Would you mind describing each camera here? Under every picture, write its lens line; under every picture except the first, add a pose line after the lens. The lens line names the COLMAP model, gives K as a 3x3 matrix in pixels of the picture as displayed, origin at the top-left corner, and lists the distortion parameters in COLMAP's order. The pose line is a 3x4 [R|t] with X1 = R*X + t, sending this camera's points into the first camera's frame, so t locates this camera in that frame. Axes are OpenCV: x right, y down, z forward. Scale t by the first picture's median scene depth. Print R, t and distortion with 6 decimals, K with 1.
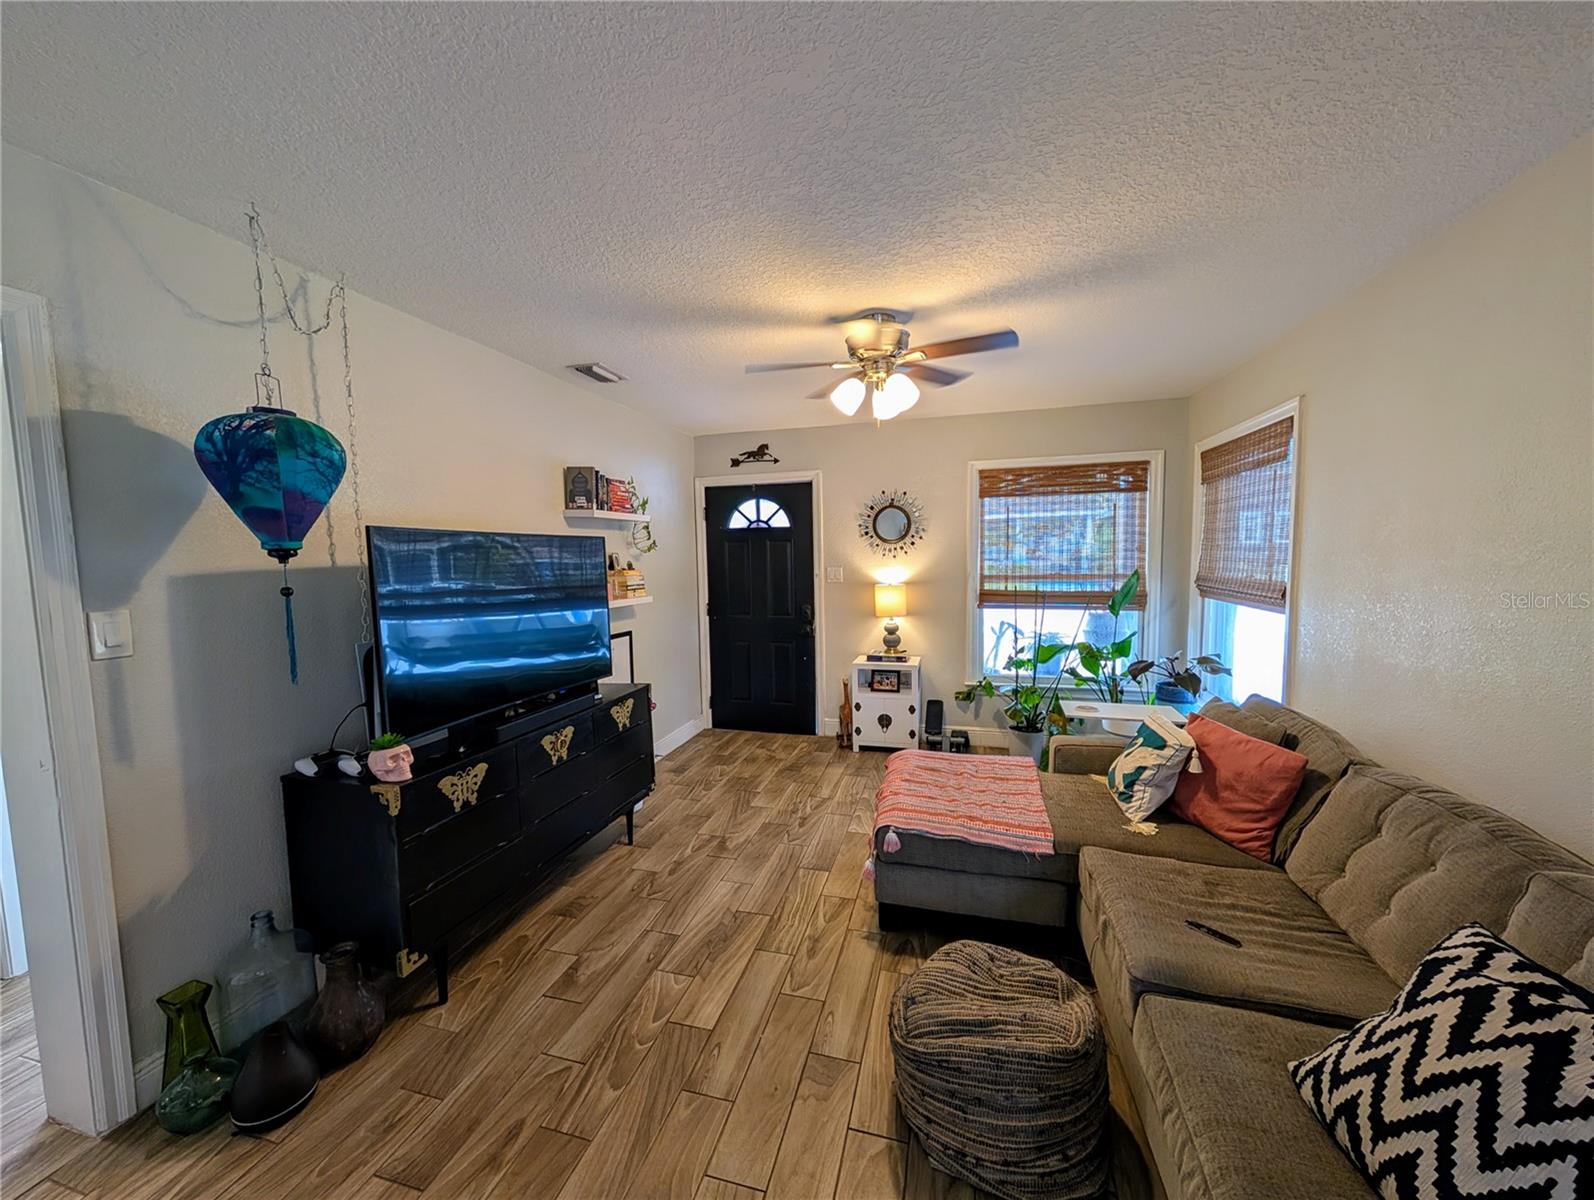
lens RADIAL K [[605.1, 0, 789.8], [0, 605.1, 602.1], [0, 0, 1]] dist [-0.000115, 0.000163]
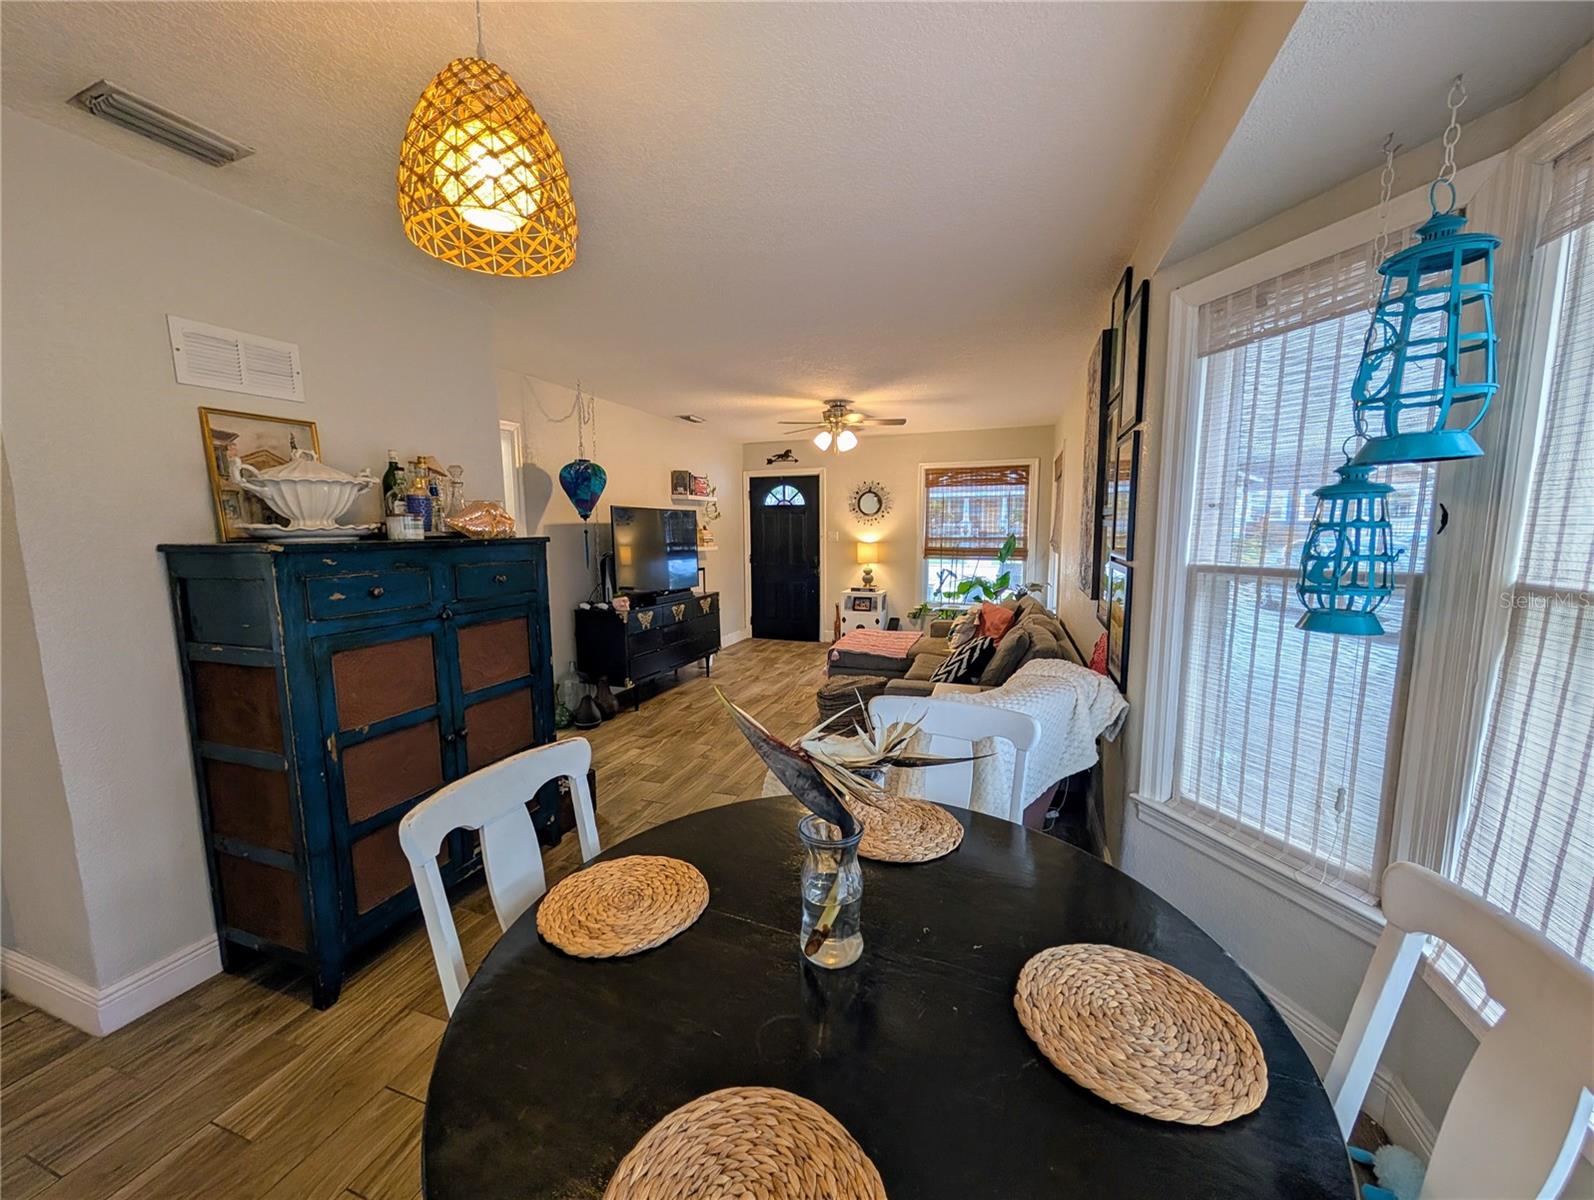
lens RADIAL K [[605.1, 0, 786.1], [0, 605.1, 602.7], [0, 0, 1]] dist [-0.000115, 0.000163]
pose [[0.997226, 0.020546, -0.071546, 0.085224], [-0.017277, 0.998791, 0.046015, 0.067433], [0.072405, -0.044651, 0.996375, -0.670724]]
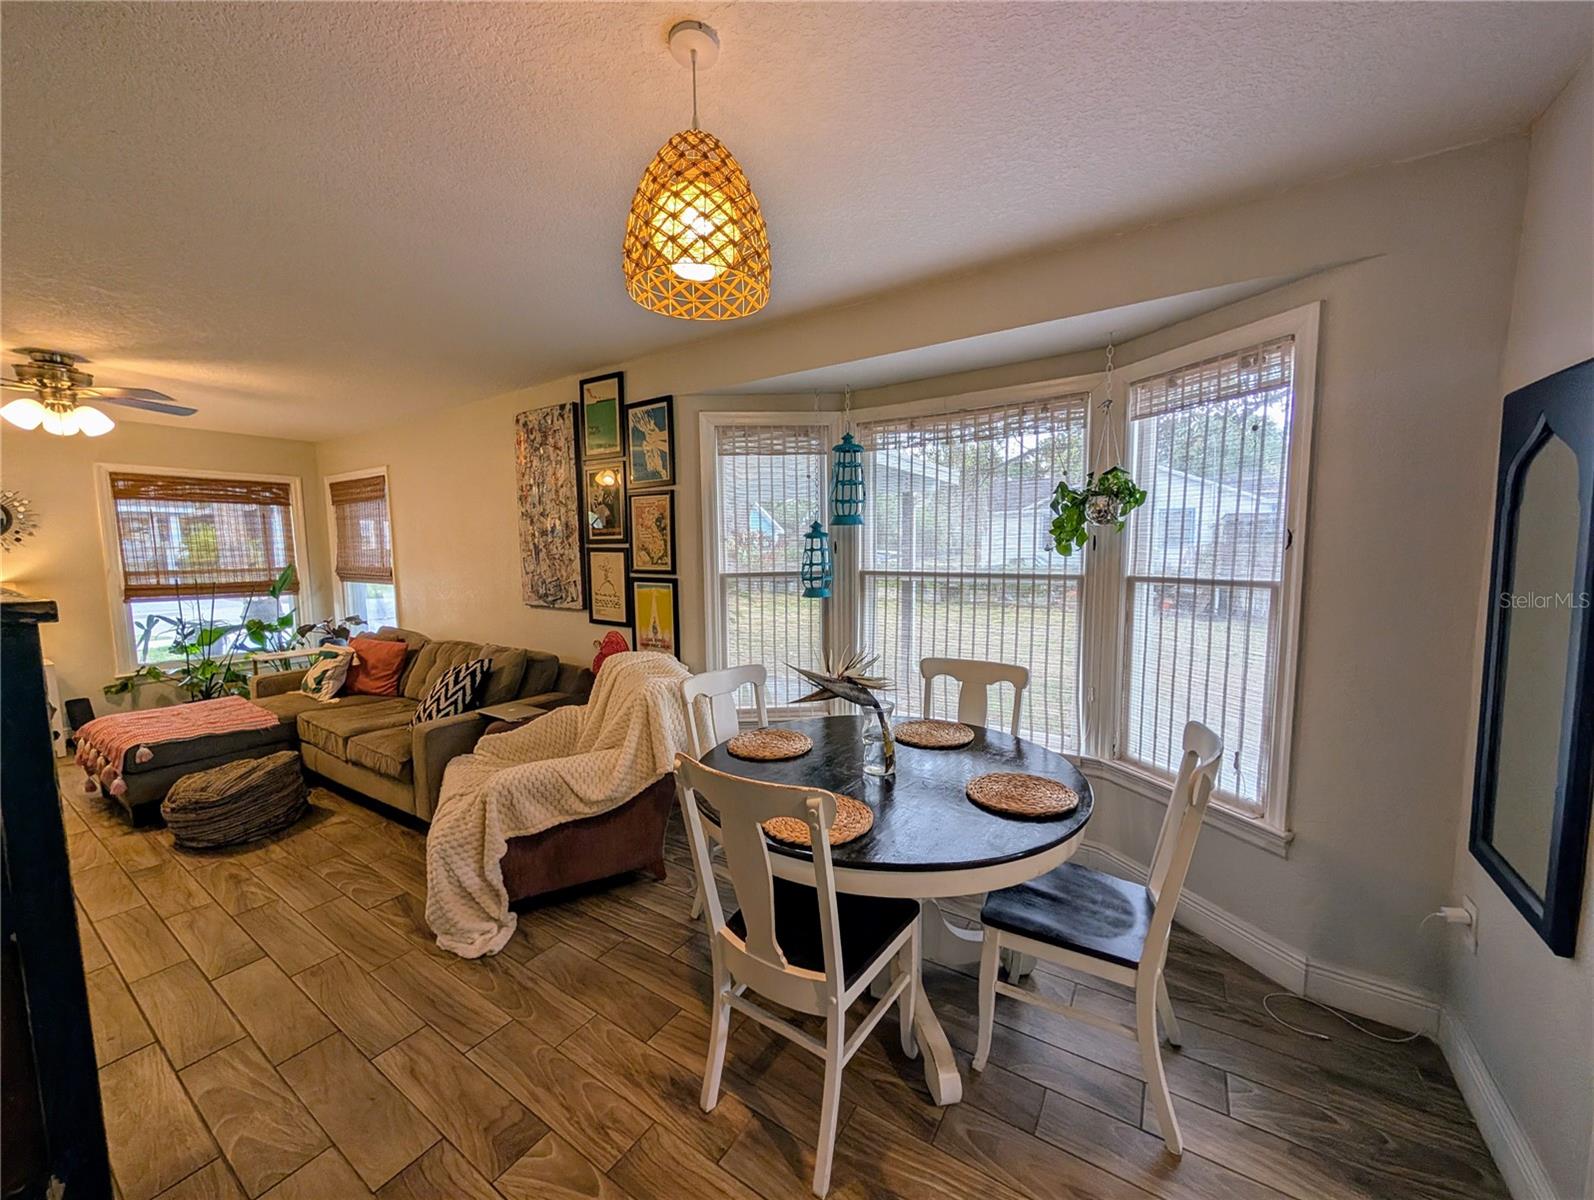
lens RADIAL K [[605.1, 0, 799.7], [0, 605.1, 604.7], [0, 0, 1]] dist [-0.000115, 0.000163]
pose [[0.297710, -0.075097, 0.951698, -0.399657], [0.081102, 0.995287, 0.053166, 0.060719], [-0.951205, 0.061356, 0.302398, -0.511906]]
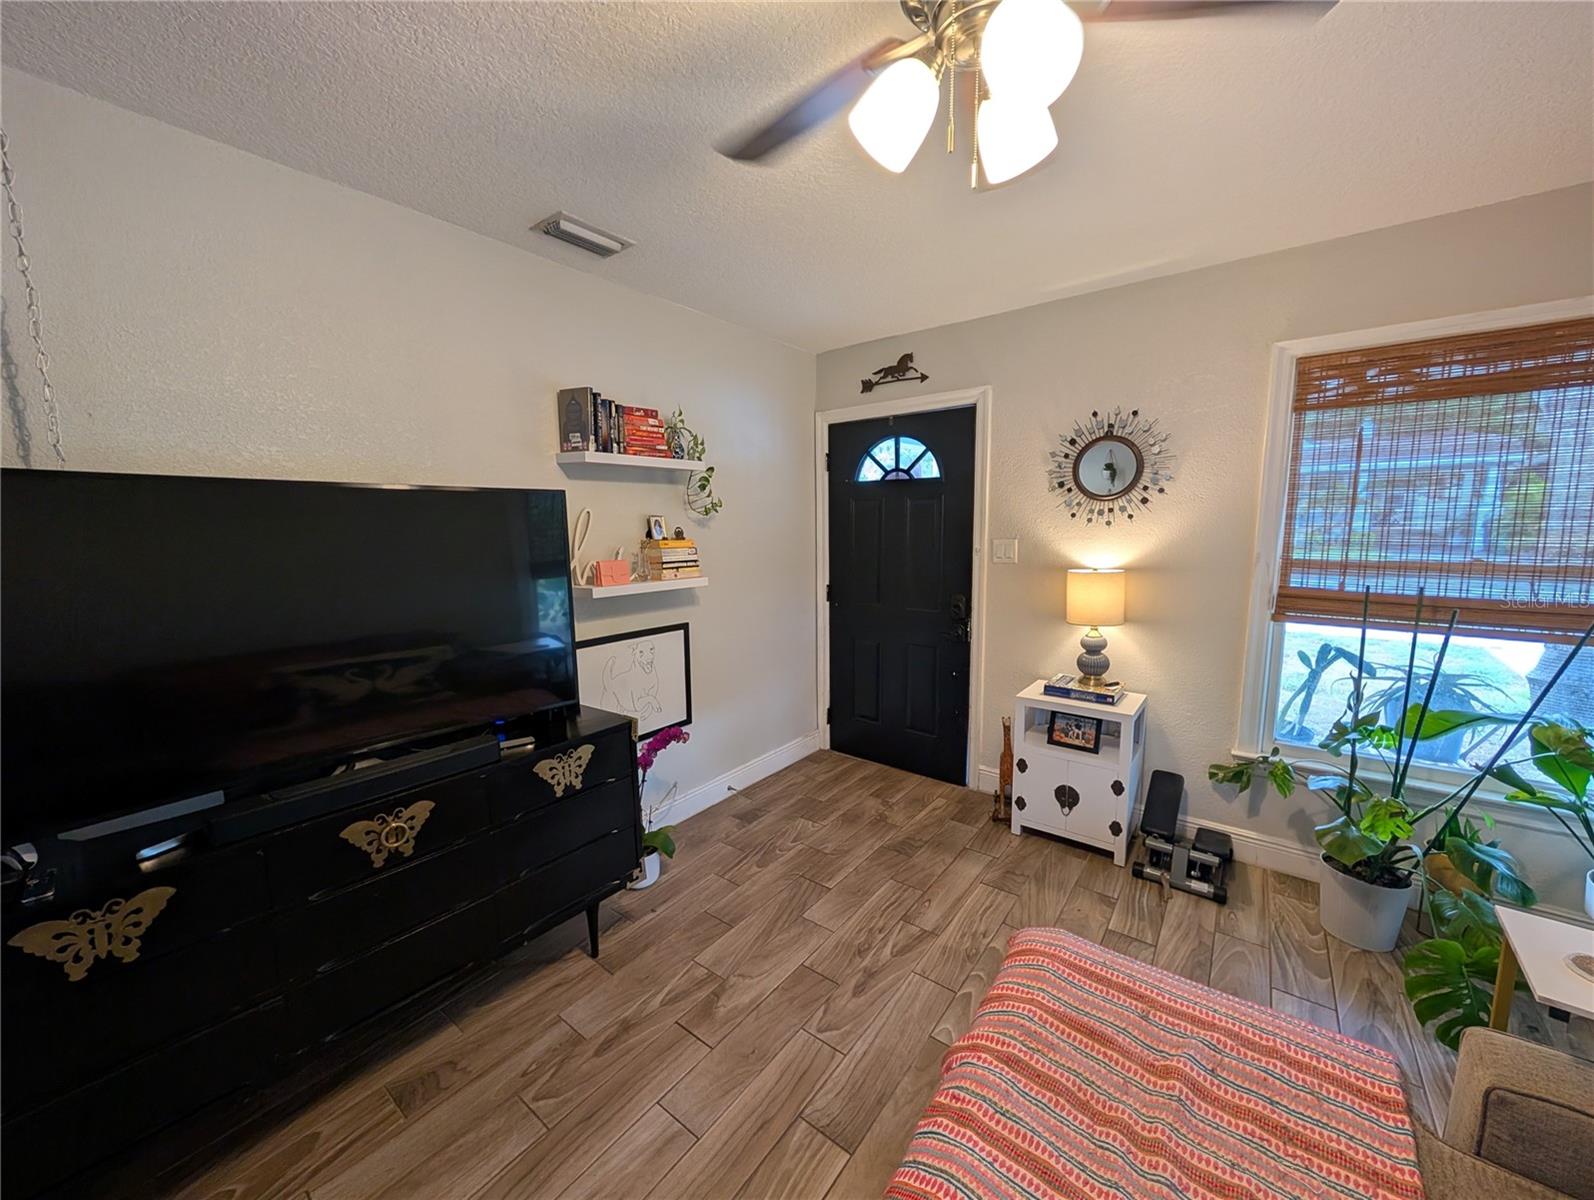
lens RADIAL K [[605.1, 0, 791.8], [0, 605.1, 601.3], [0, 0, 1]] dist [-0.000115, 0.000163]
pose [[0.926104, 0.057350, -0.372884, 0.132679], [-0.034827, 0.997154, 0.066867, -0.033454], [0.375658, -0.048940, 0.925465, 0.394285]]
